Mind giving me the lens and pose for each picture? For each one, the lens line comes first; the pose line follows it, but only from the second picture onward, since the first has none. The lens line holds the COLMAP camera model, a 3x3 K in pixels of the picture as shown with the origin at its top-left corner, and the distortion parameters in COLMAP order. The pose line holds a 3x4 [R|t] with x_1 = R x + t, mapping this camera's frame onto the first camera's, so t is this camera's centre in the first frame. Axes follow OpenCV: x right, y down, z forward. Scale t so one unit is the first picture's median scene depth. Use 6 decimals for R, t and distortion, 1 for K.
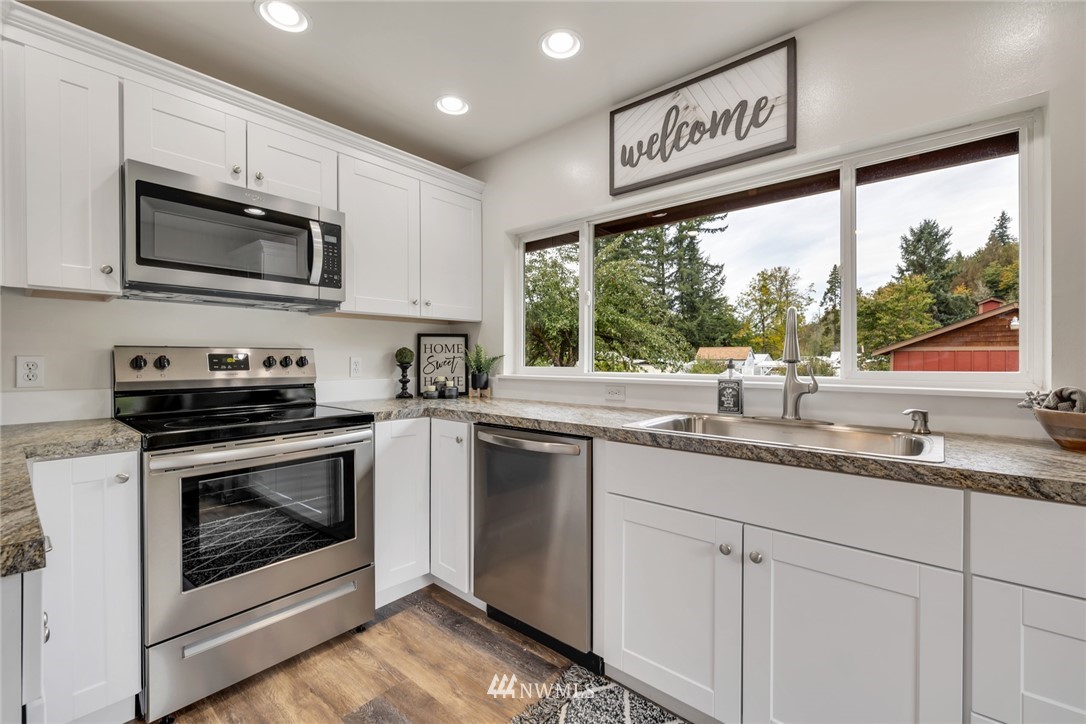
lens RADIAL K [[486.1, 0, 577.0], [0, 486.1, 361.8], [0, 0, 1]] dist [0.000083, 0.000034]
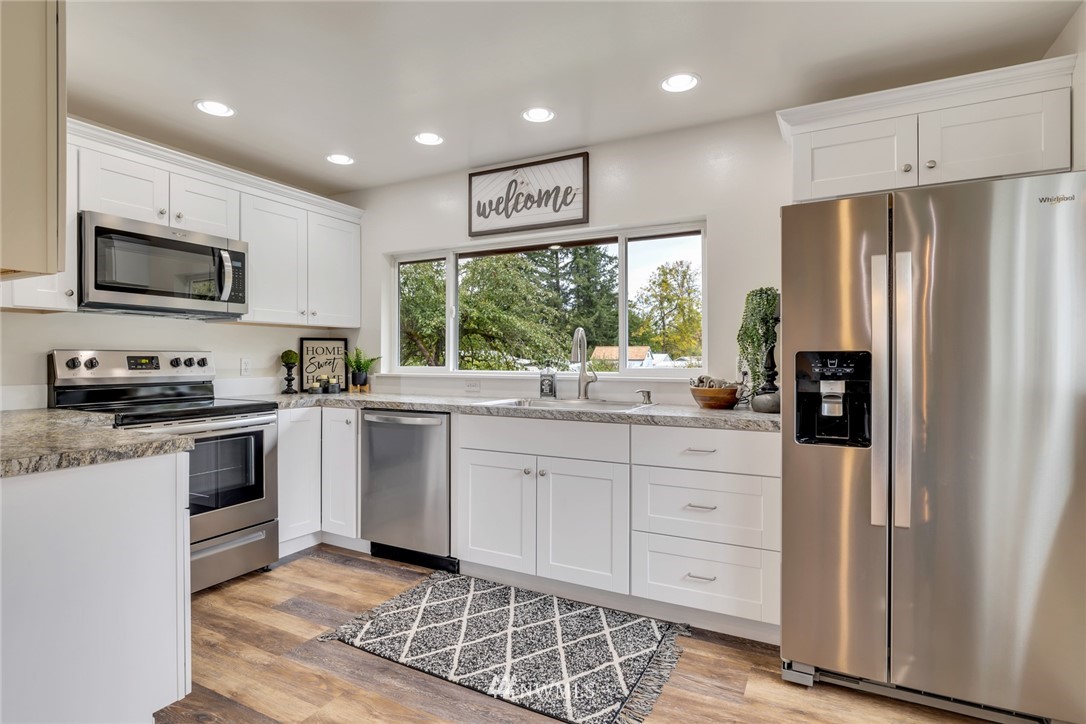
lens RADIAL K [[486.1, 0, 577.0], [0, 486.1, 361.8], [0, 0, 1]] dist [0.000083, 0.000034]
pose [[0.968756, -0.000299, 0.248014, 0.029302], [0.000480, 1.000000, -0.000670, -0.000333], [-0.248013, 0.000768, 0.968756, -0.417101]]
